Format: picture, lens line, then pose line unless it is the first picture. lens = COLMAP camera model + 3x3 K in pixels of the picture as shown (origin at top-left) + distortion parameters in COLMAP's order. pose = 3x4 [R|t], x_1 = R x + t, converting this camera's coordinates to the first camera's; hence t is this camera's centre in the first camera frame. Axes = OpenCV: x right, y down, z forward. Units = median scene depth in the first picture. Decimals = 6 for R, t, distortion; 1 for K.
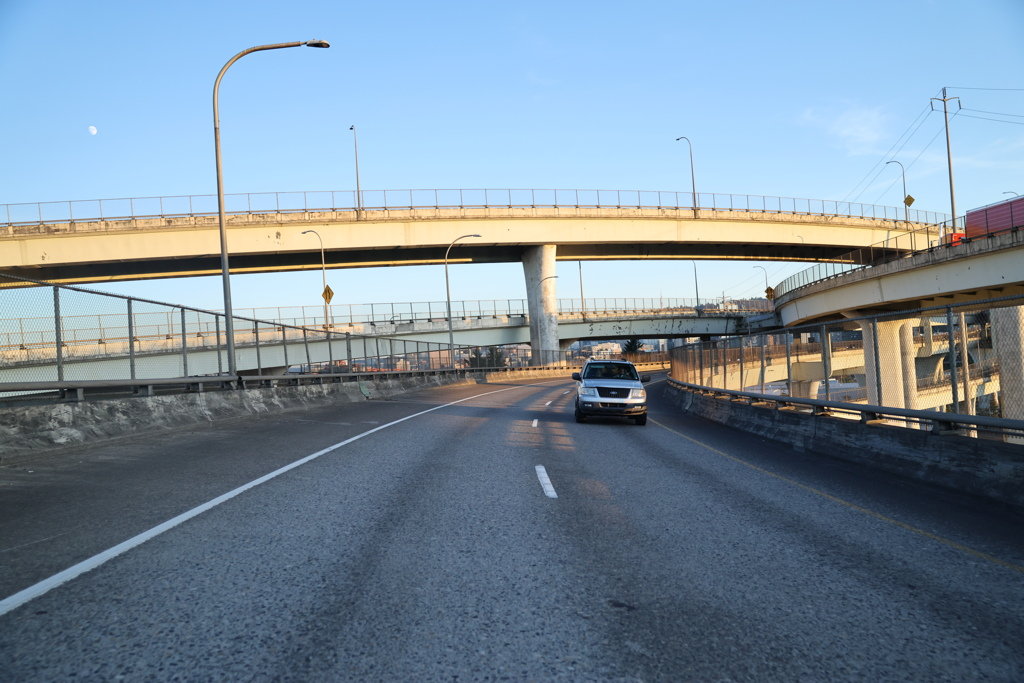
lens RADIAL K [[955.9, 0, 512.0], [0, 955.9, 341.5], [0, 0, 1]] dist [-0.018106, 0.003889]
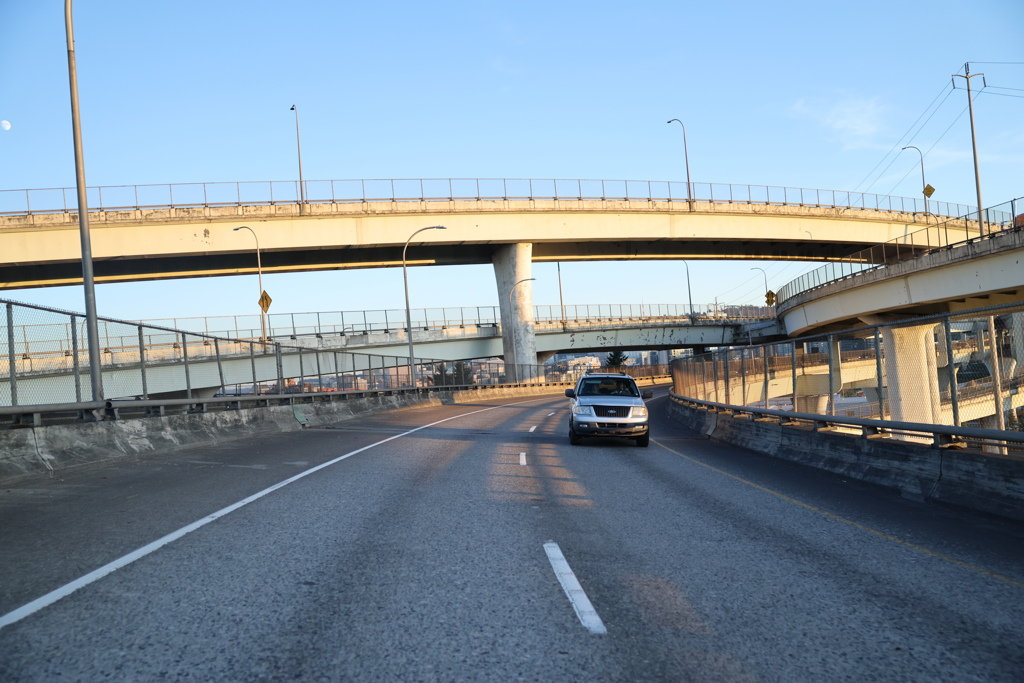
lens RADIAL K [[1046.3, 0, 512.0], [0, 1046.3, 341.5], [0, 0, 1]] dist [0.010766, 0.006872]
pose [[0.999451, -0.011902, 0.030909, -0.002279], [0.012345, 0.999823, -0.014173, 0.001541], [-0.030734, 0.014547, 0.999422, 0.050899]]
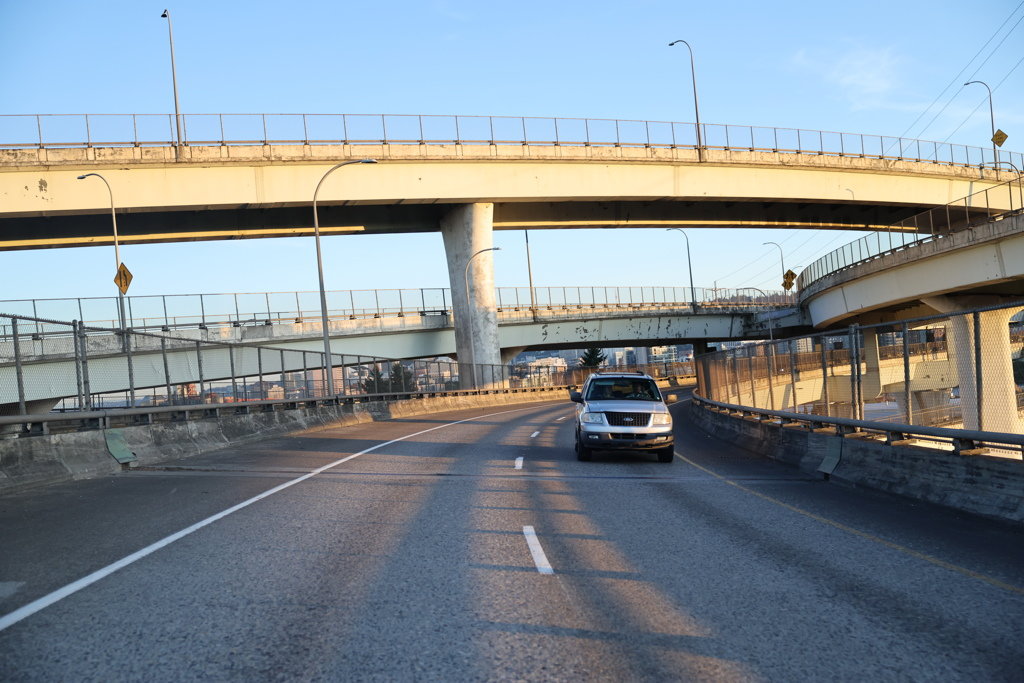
lens RADIAL K [[1240.0, 0, 512.0], [0, 1240.0, 341.5], [0, 0, 1]] dist [0.077395, 0.002217]
pose [[0.997176, -0.019639, 0.072484, -0.004267], [0.020608, 0.999708, -0.012653, 0.004444], [-0.072214, 0.014111, 0.997289, 0.150797]]
